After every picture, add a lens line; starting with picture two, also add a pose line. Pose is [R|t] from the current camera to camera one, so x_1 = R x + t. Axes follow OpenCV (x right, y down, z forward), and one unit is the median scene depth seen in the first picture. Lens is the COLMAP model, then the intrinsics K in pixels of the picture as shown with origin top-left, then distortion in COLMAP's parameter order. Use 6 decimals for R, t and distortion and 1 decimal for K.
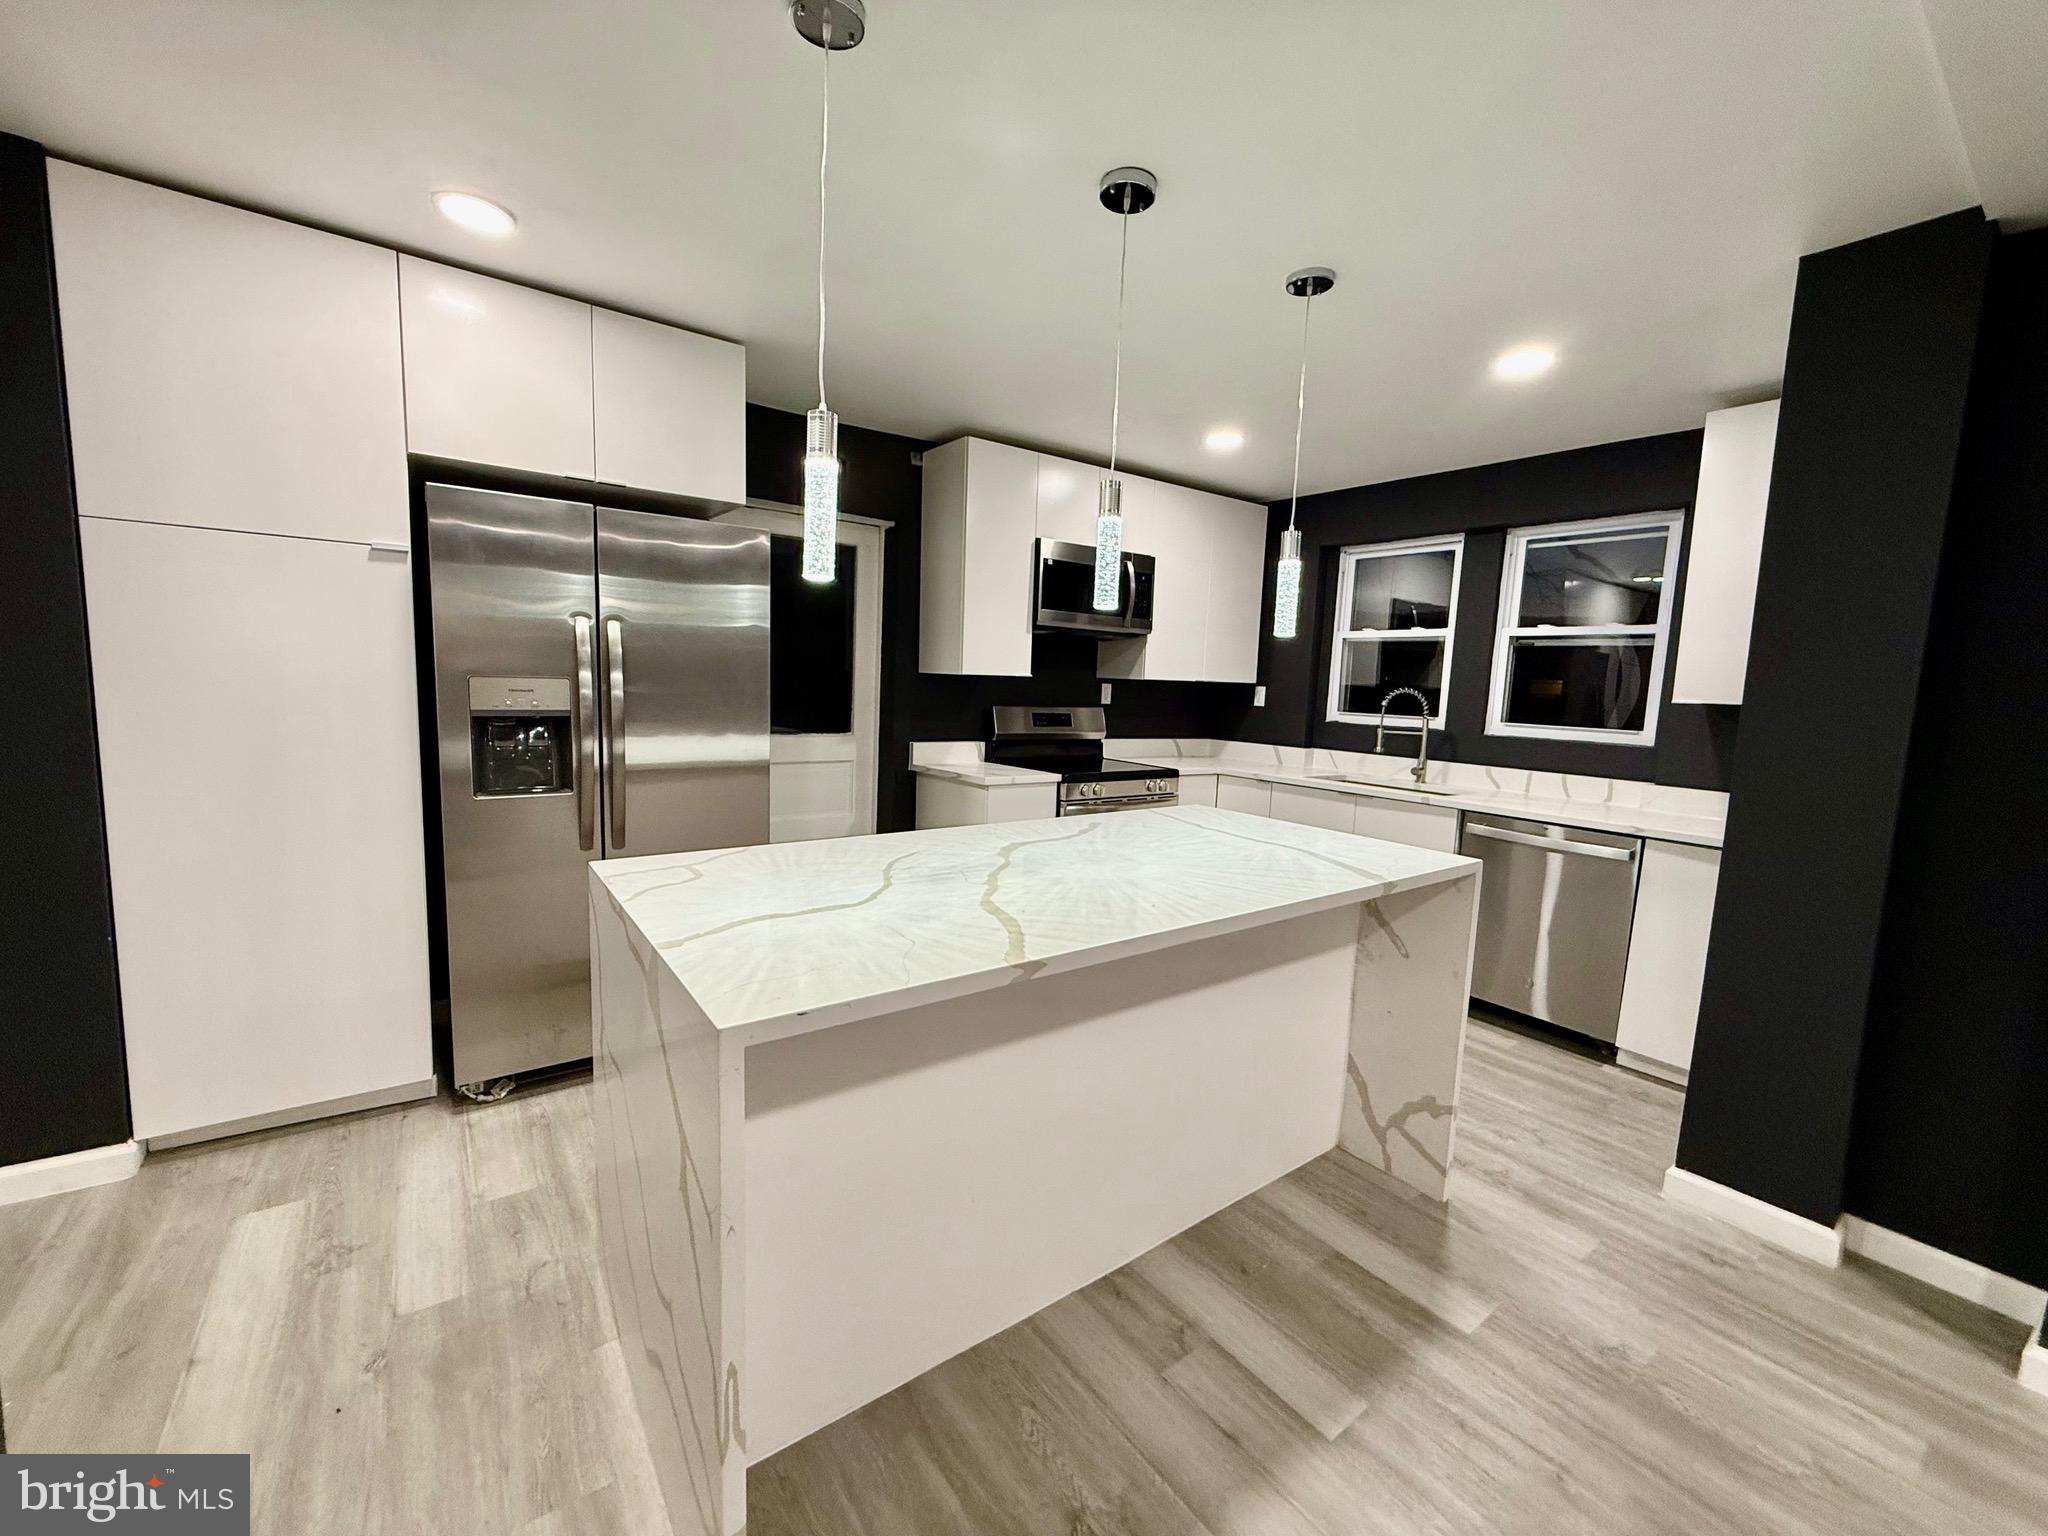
lens RADIAL K [[814.1, 0, 1018.3], [0, 814.1, 766.5], [0, 0, 1]] dist [0.000733, 0.000007]
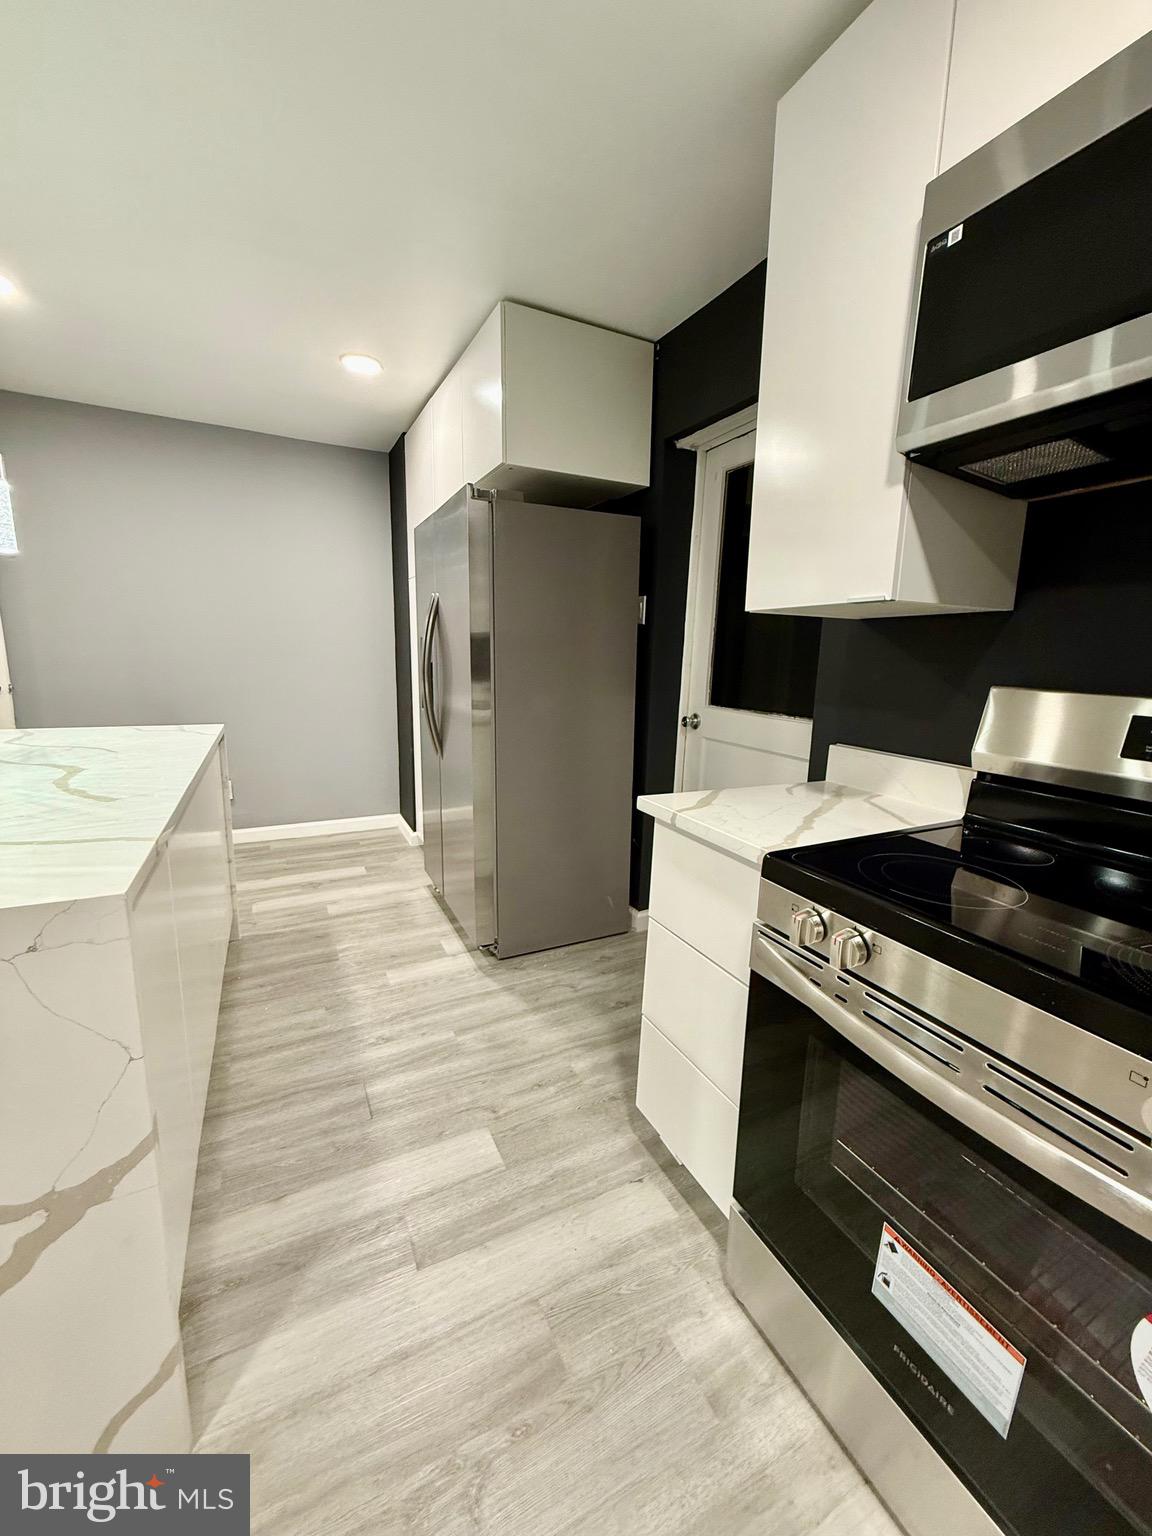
lens RADIAL K [[610.5, 0, 574.3], [0, 610.5, 762.7], [0, 0, 1]] dist [0.000733, 0.000007]
pose [[-0.171168, 0.133834, -0.976110, 0.387016], [-0.139858, 0.977398, 0.158535, -0.070911], [0.975265, 0.163653, -0.148581, 1.067132]]
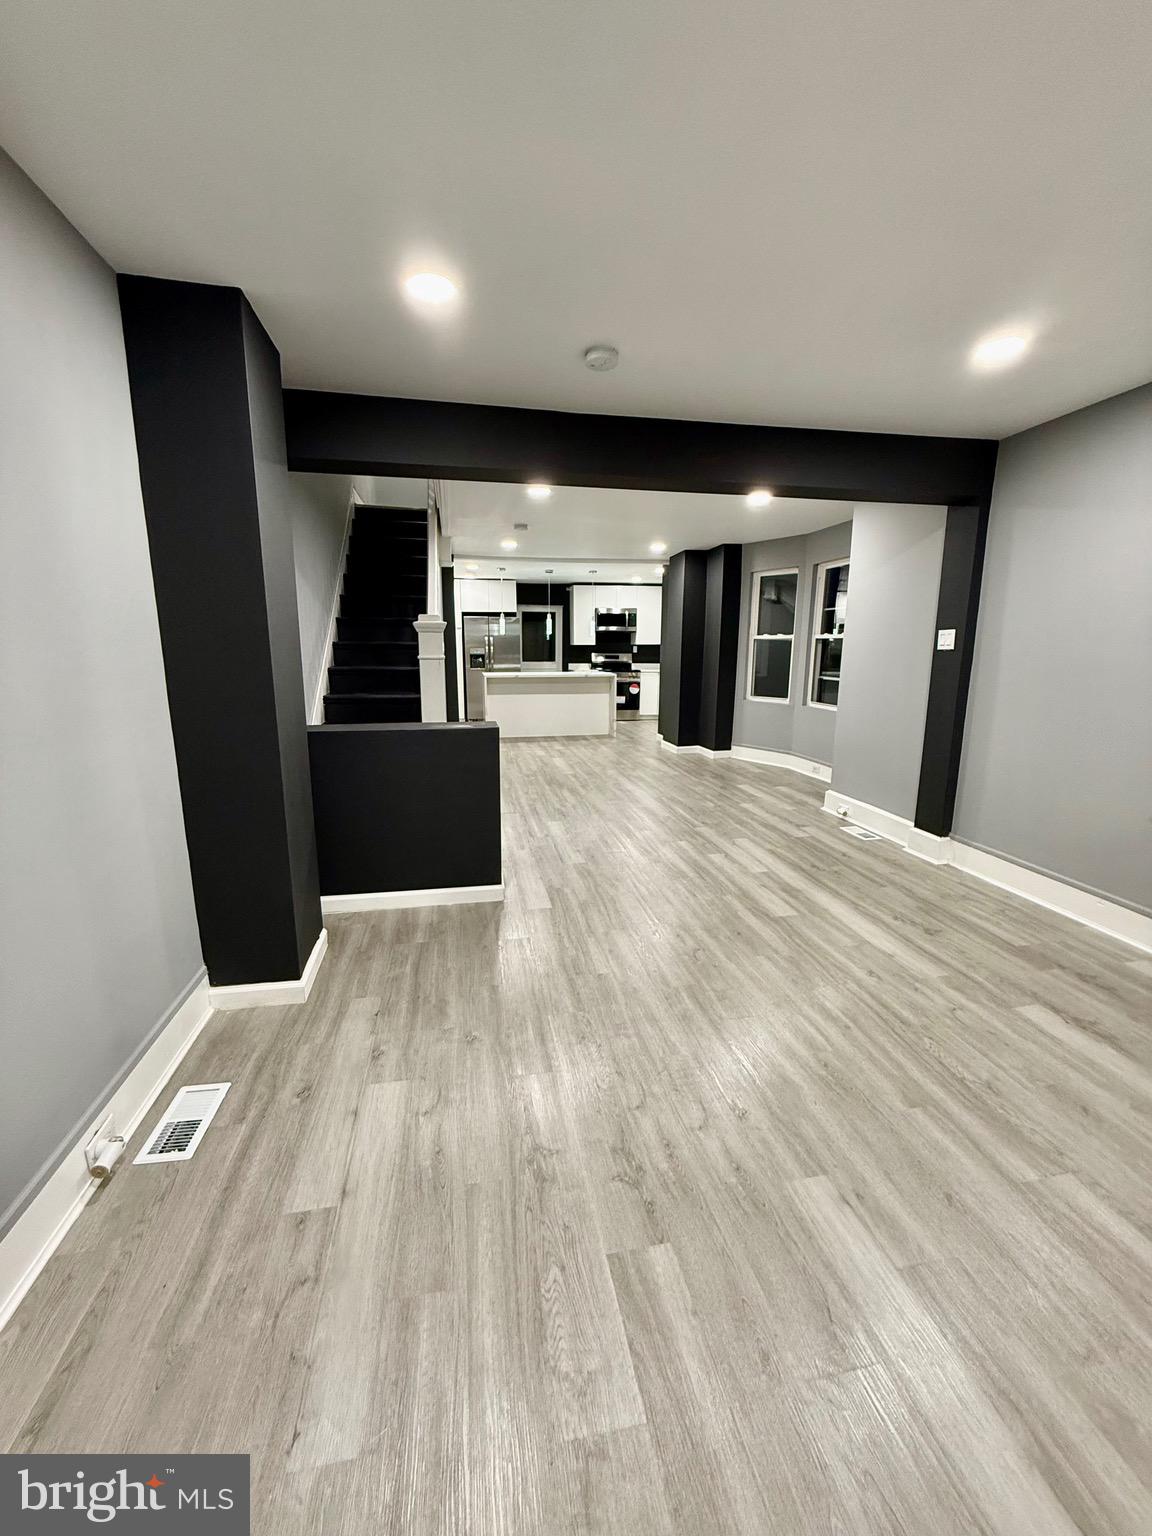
lens RADIAL K [[610.5, 0, 576.4], [0, 610.5, 761.6], [0, 0, 1]] dist [0.000733, 0.000007]
pose [[0.901511, 0.044277, -0.430485, 1.383440], [-0.015176, 0.997375, 0.070803, 0.270678], [0.432490, -0.057296, 0.899817, -1.895999]]
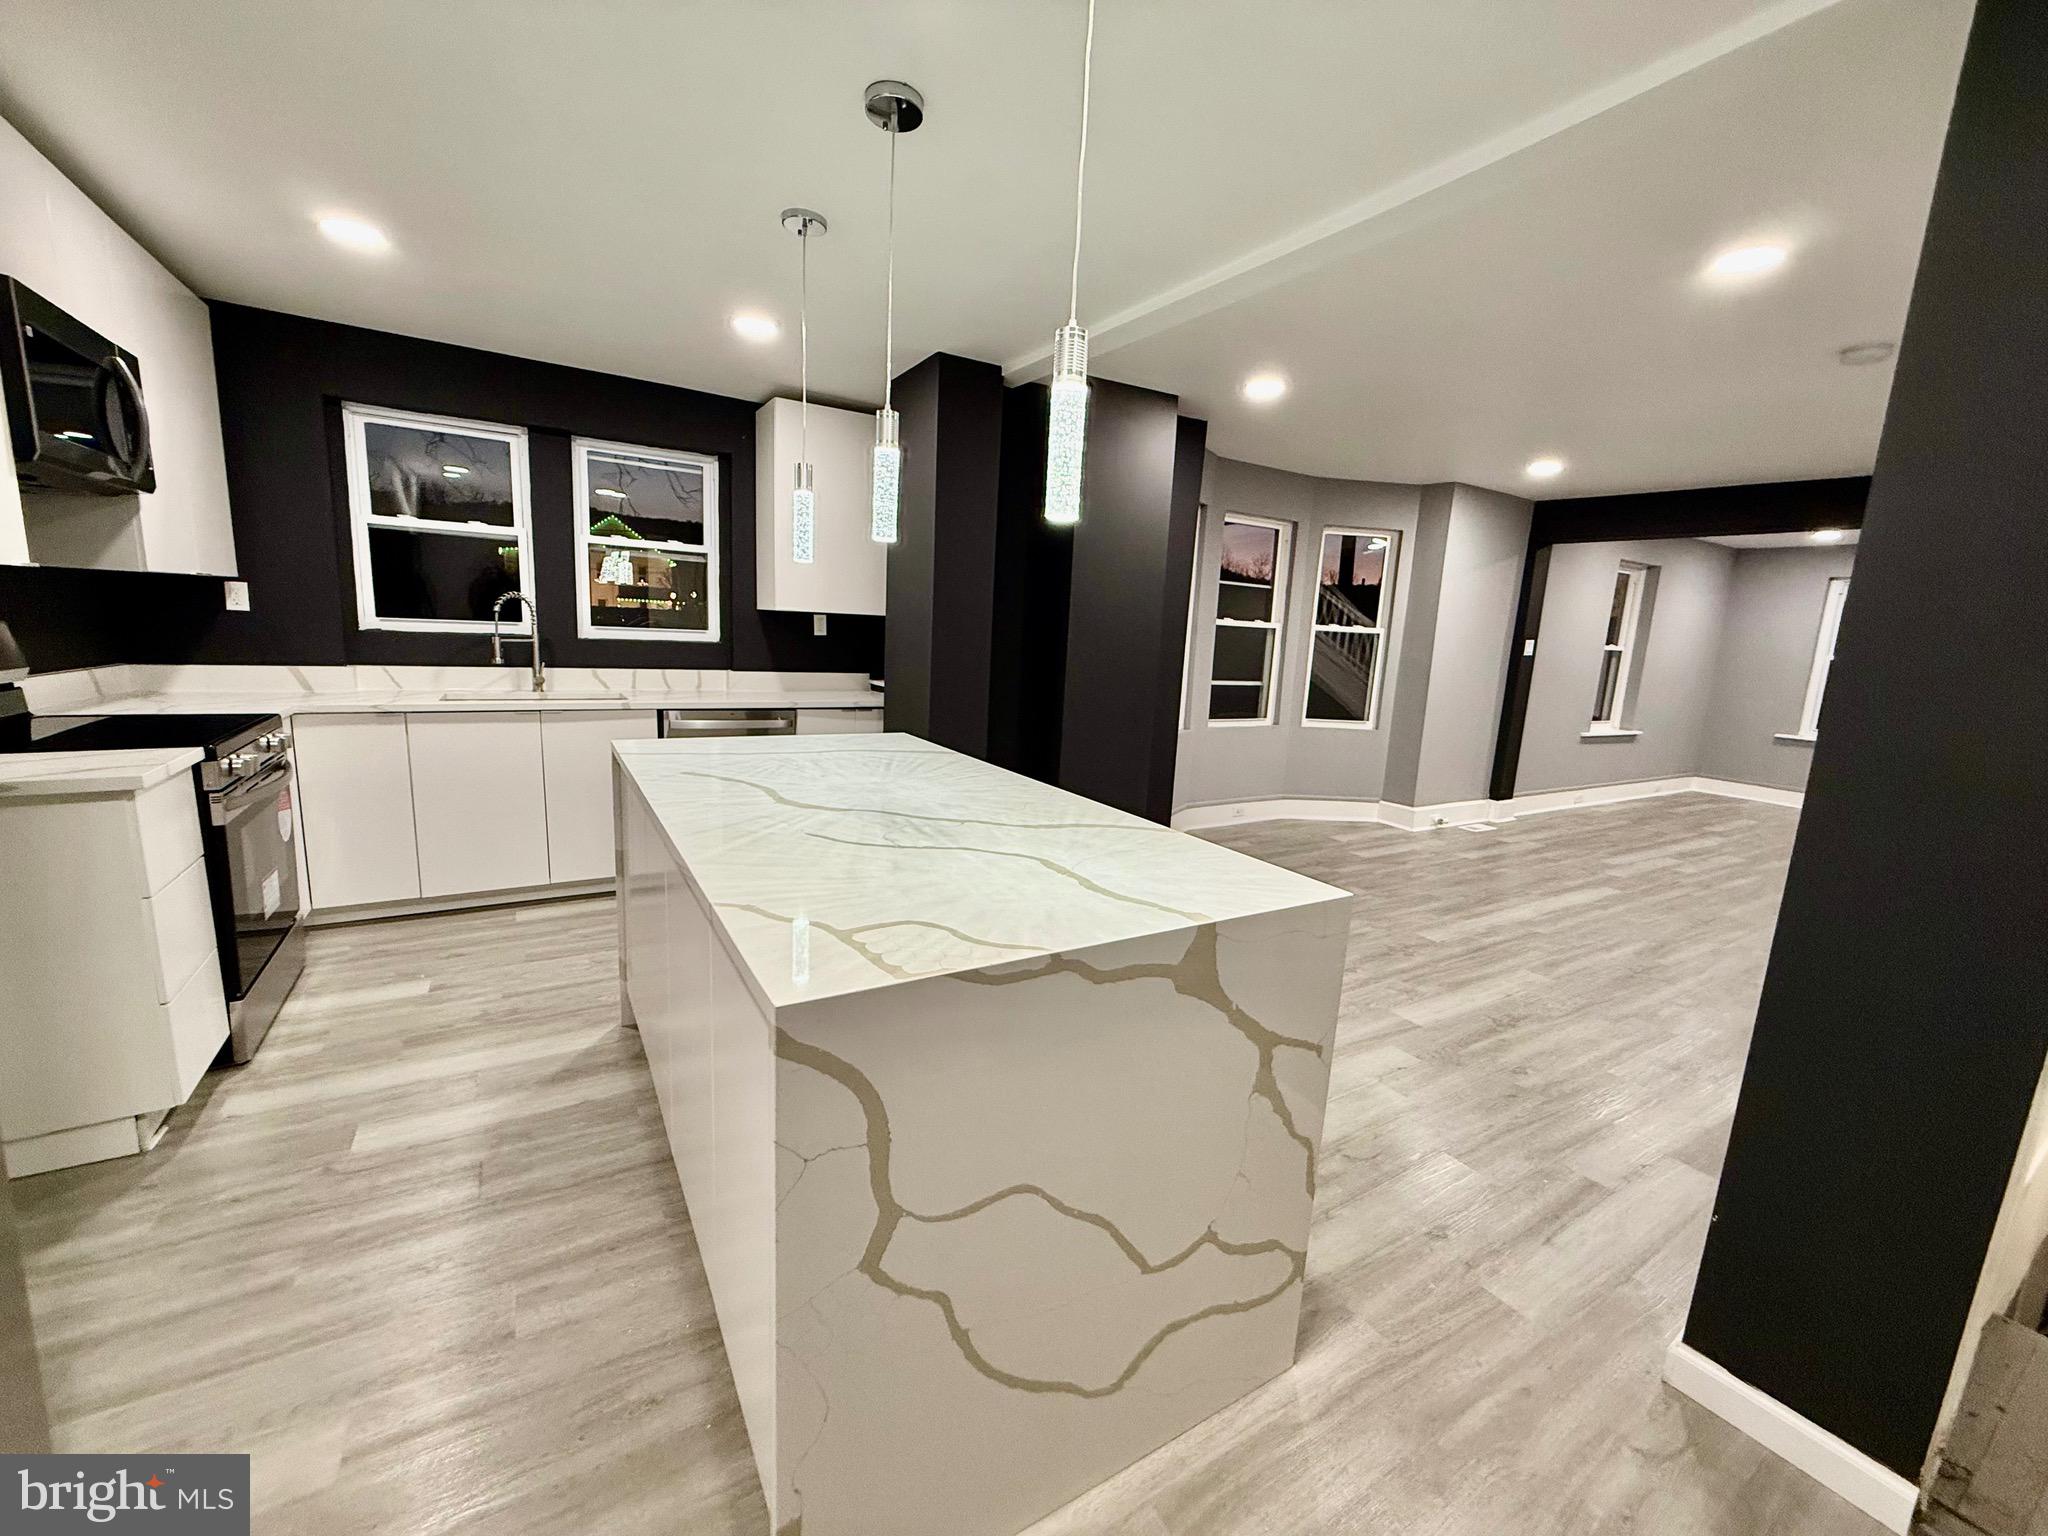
lens RADIAL K [[814.1, 0, 1018.4], [0, 814.1, 766.4], [0, 0, 1]] dist [0.000733, 0.000007]
pose [[0.089250, -0.203364, 0.975027, -0.515452], [0.061328, 0.978198, 0.198412, -0.062081], [-0.994119, 0.042088, 0.099776, 0.420055]]
